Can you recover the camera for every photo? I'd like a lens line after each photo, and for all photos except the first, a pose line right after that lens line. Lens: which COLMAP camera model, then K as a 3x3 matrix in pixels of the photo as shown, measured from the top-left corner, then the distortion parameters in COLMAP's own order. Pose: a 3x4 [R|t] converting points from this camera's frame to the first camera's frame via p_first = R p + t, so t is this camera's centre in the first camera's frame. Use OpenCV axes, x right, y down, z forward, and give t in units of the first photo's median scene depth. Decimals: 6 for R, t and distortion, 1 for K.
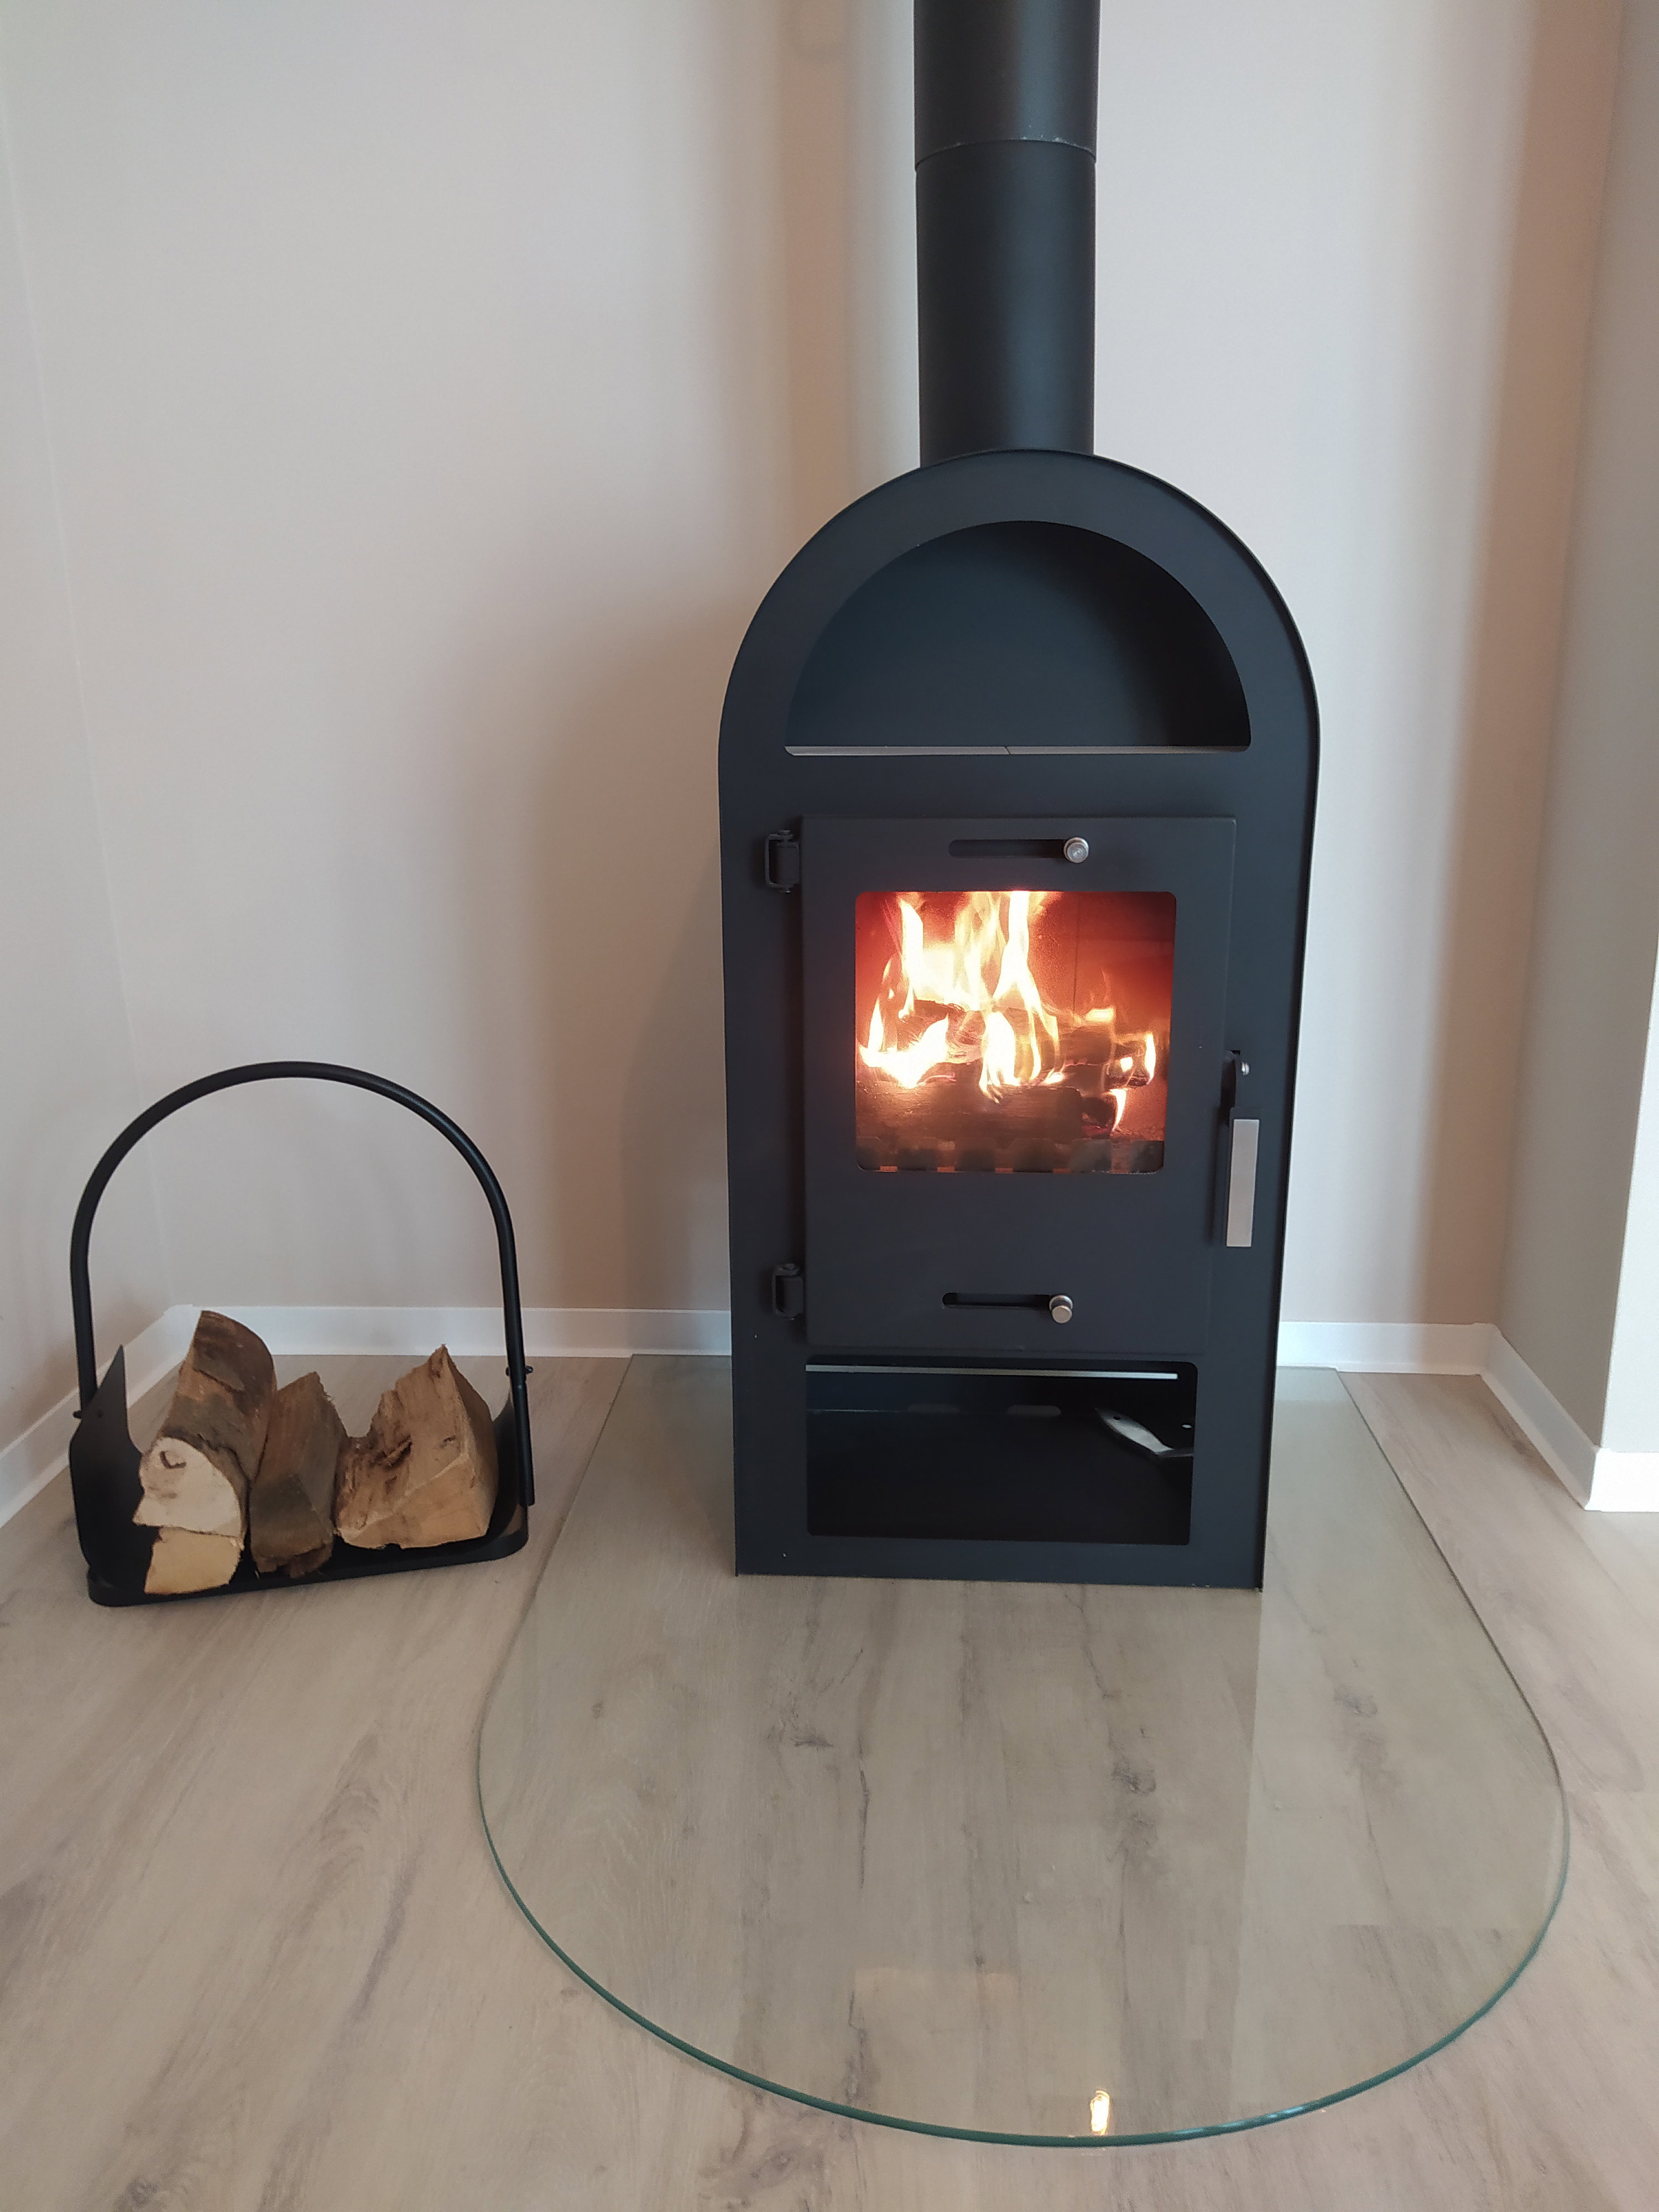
lens RADIAL K [[1695.4, 0, 832.9], [0, 1695.4, 1109.7], [0, 0, 1]] dist [0.032932, 0.011006]
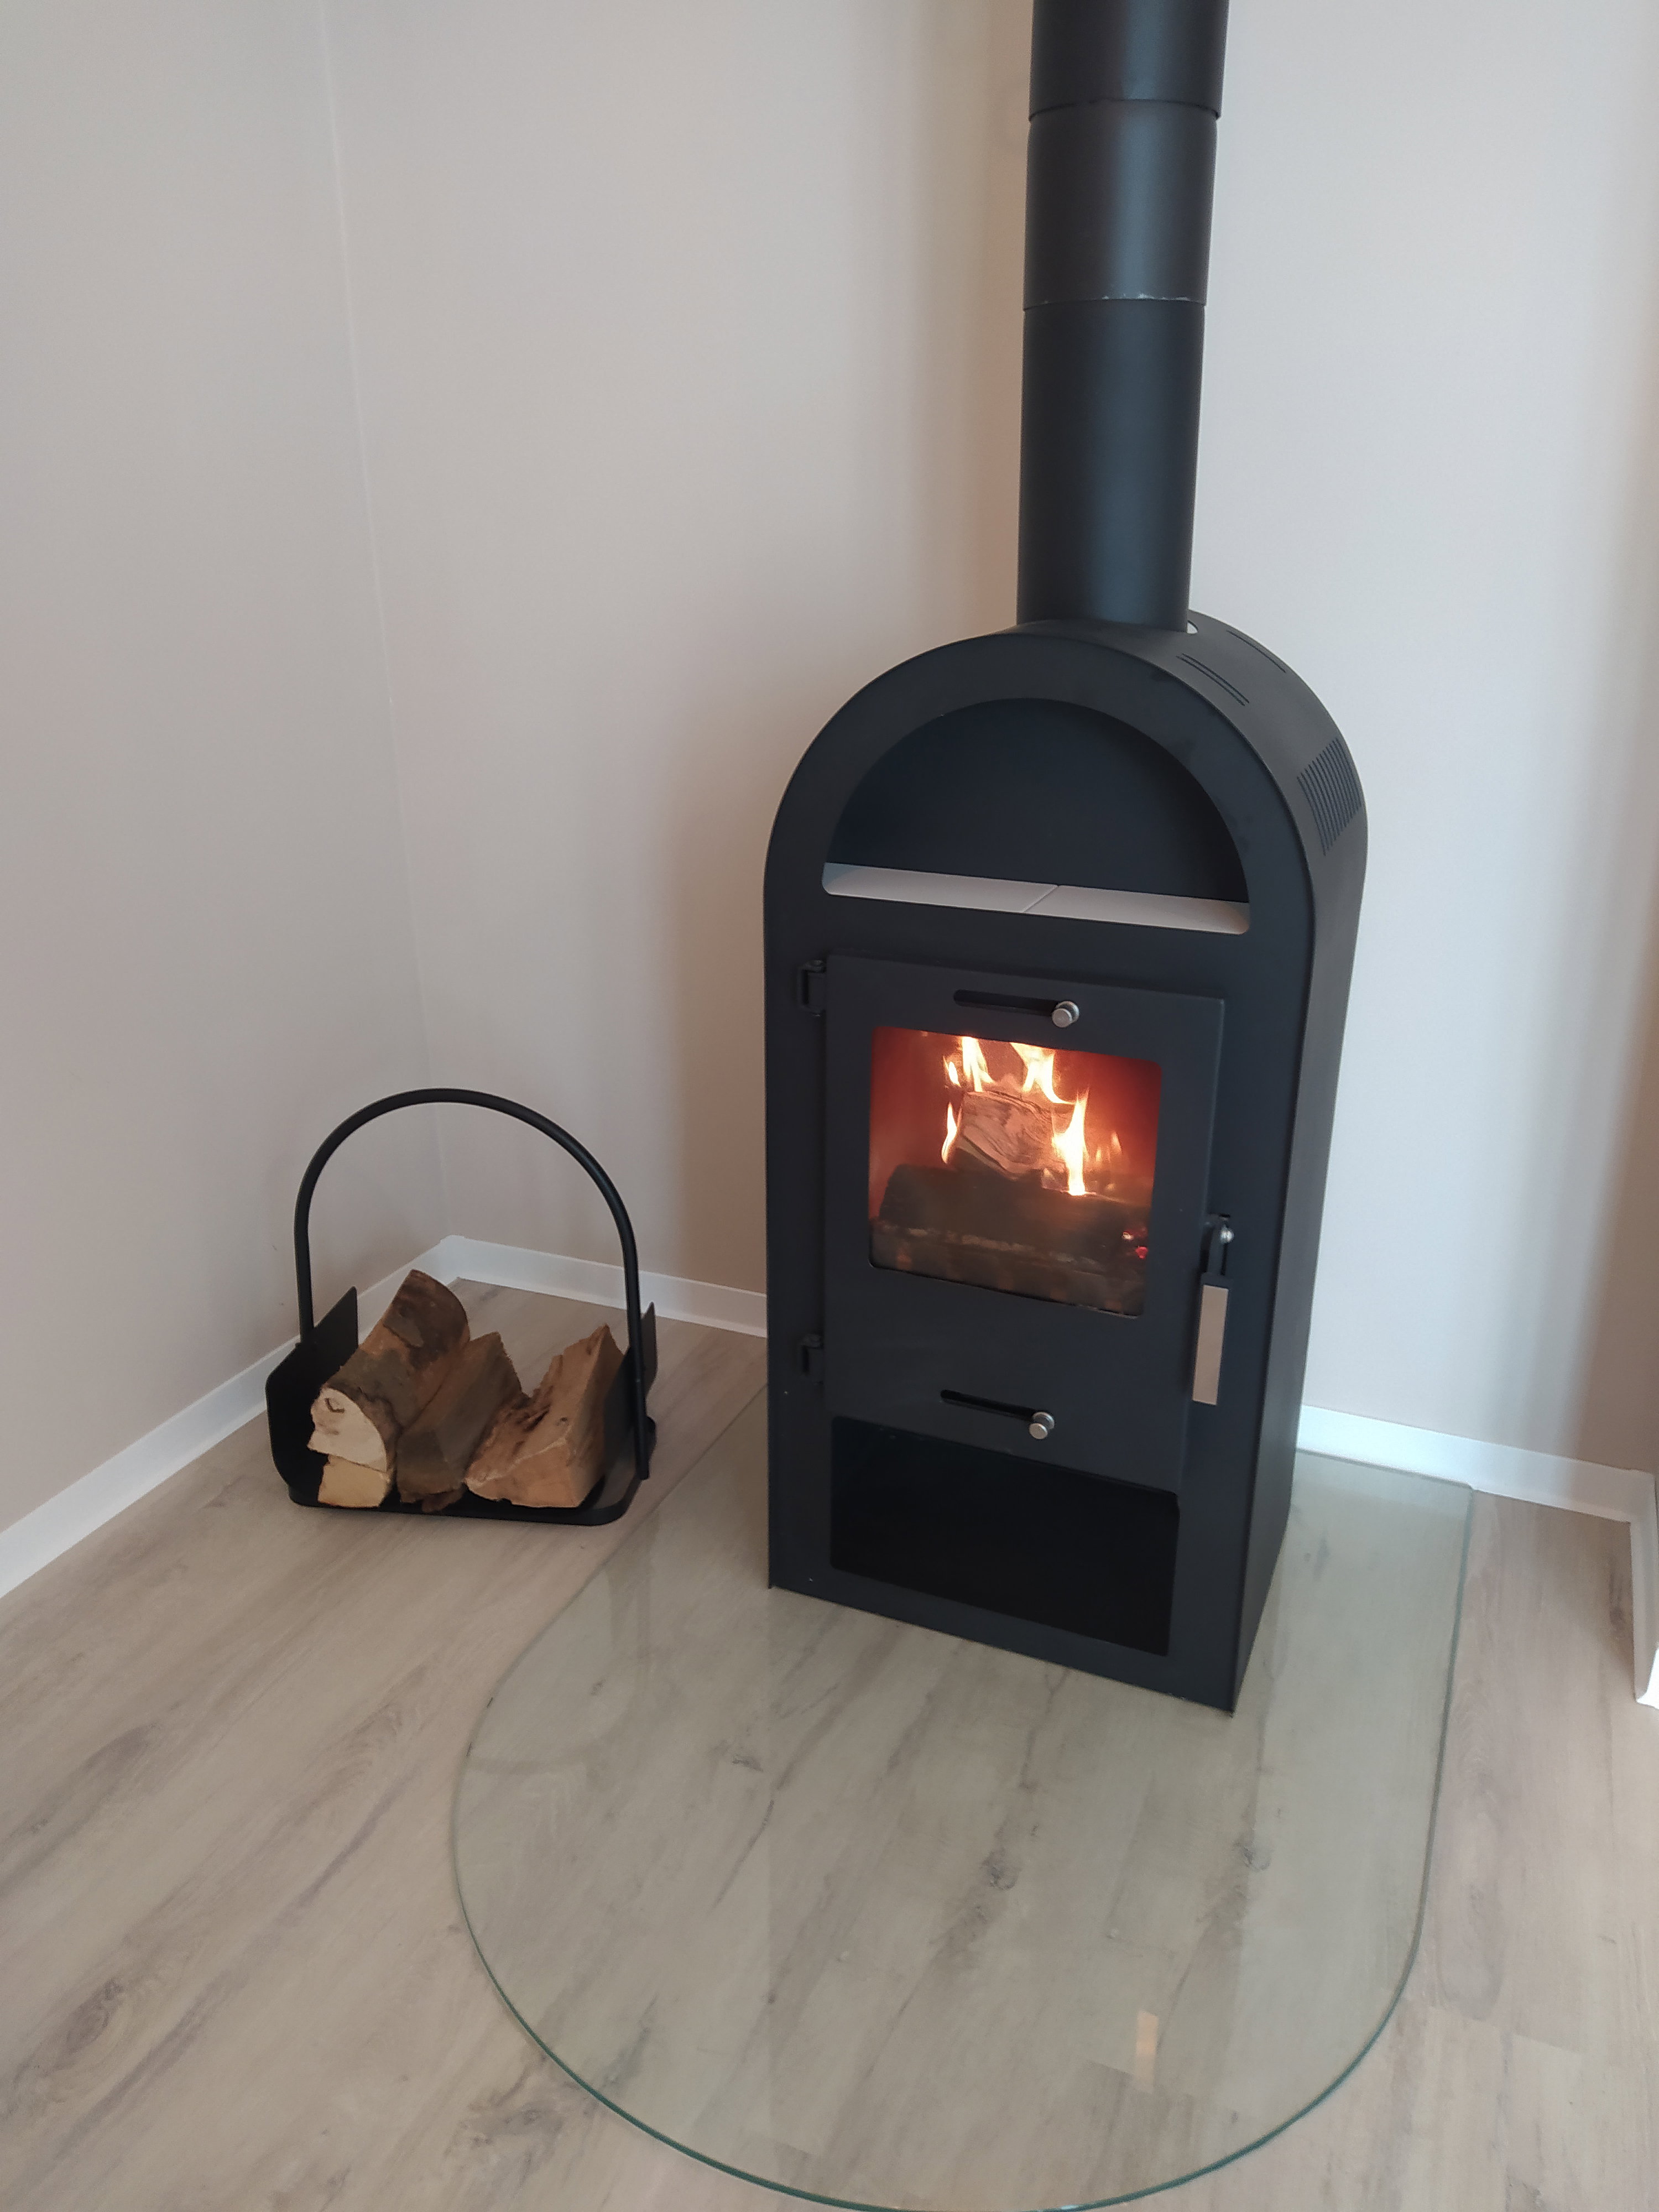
lens RADIAL K [[1695.4, 0, 766.1], [0, 1695.4, 1117.5], [0, 0, 1]] dist [0.032932, 0.011006]
pose [[0.938090, 0.123173, -0.323752, 0.302743], [-0.093635, 0.990018, 0.105344, -0.174288], [0.333495, -0.068508, 0.940259, -0.047360]]
